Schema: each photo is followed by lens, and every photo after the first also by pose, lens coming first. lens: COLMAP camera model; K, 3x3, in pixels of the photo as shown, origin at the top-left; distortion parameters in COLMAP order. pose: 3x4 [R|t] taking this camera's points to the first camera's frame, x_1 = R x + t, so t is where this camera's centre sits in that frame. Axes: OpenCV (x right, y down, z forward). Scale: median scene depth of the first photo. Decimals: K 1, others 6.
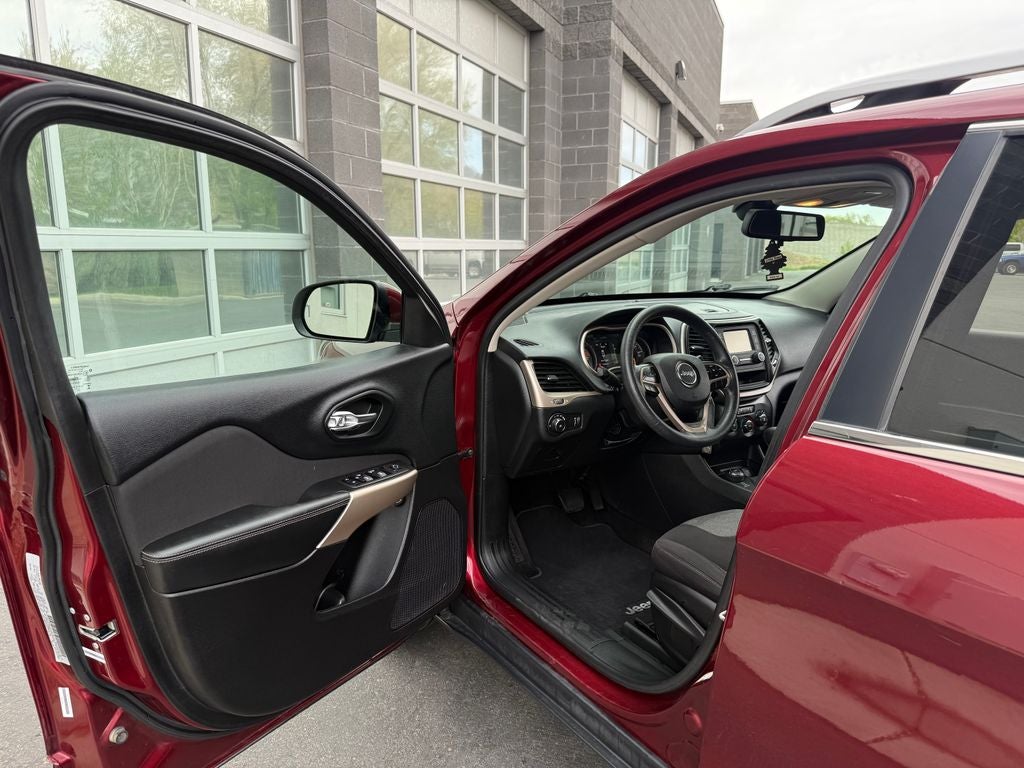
lens RADIAL K [[718.6, 0, 508.9], [0, 718.6, 390.7], [0, 0, 1]] dist [0.061863, -0.065802]
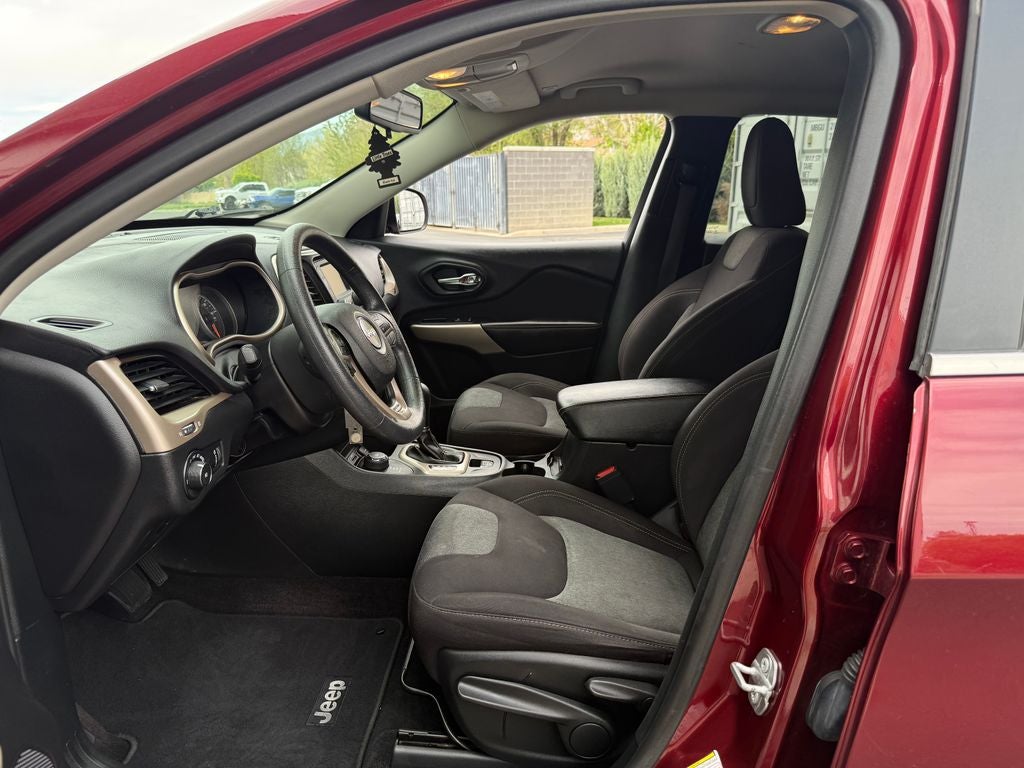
lens RADIAL K [[718.6, 0, 524.5], [0, 718.6, 385.4], [0, 0, 1]] dist [0.061863, -0.065802]
pose [[0.594024, -0.220140, 0.773740, -0.170804], [0.163203, 0.974805, 0.152050, -0.051540], [-0.787718, 0.035955, 0.614985, 0.492326]]
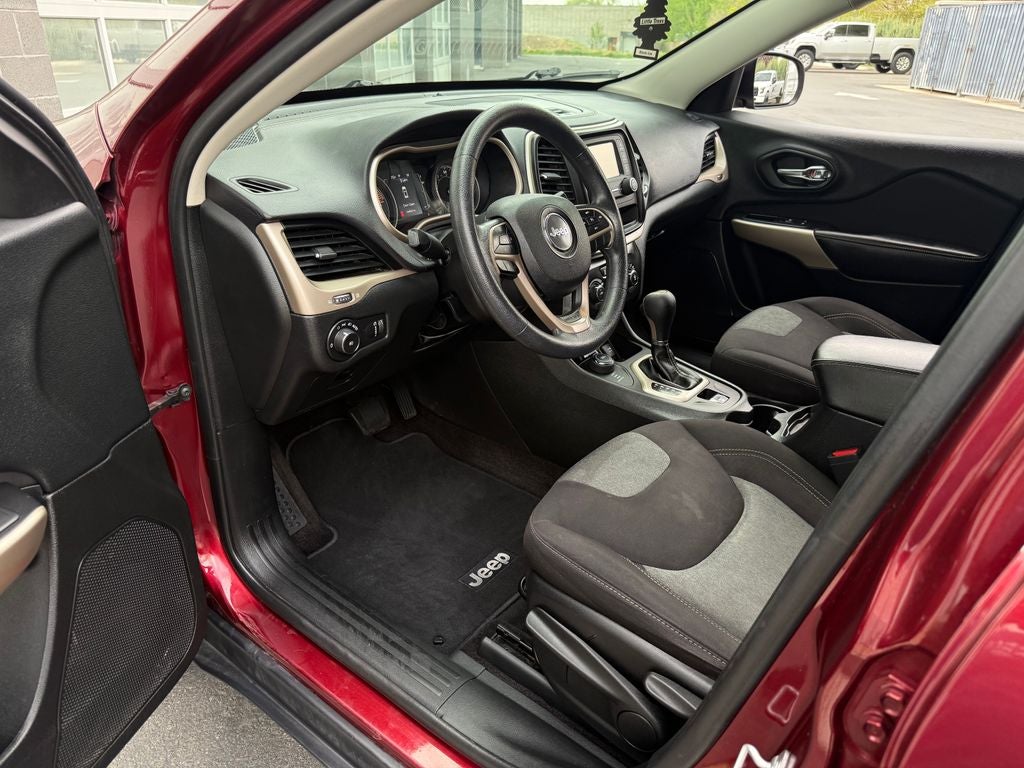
lens RADIAL K [[718.6, 0, 504.0], [0, 718.6, 396.3], [0, 0, 1]] dist [0.061863, -0.065802]
pose [[0.951338, -0.123236, 0.282433, 0.022158], [0.042056, 0.959898, 0.277177, -0.058046], [-0.305265, -0.251811, 0.918371, 0.434118]]
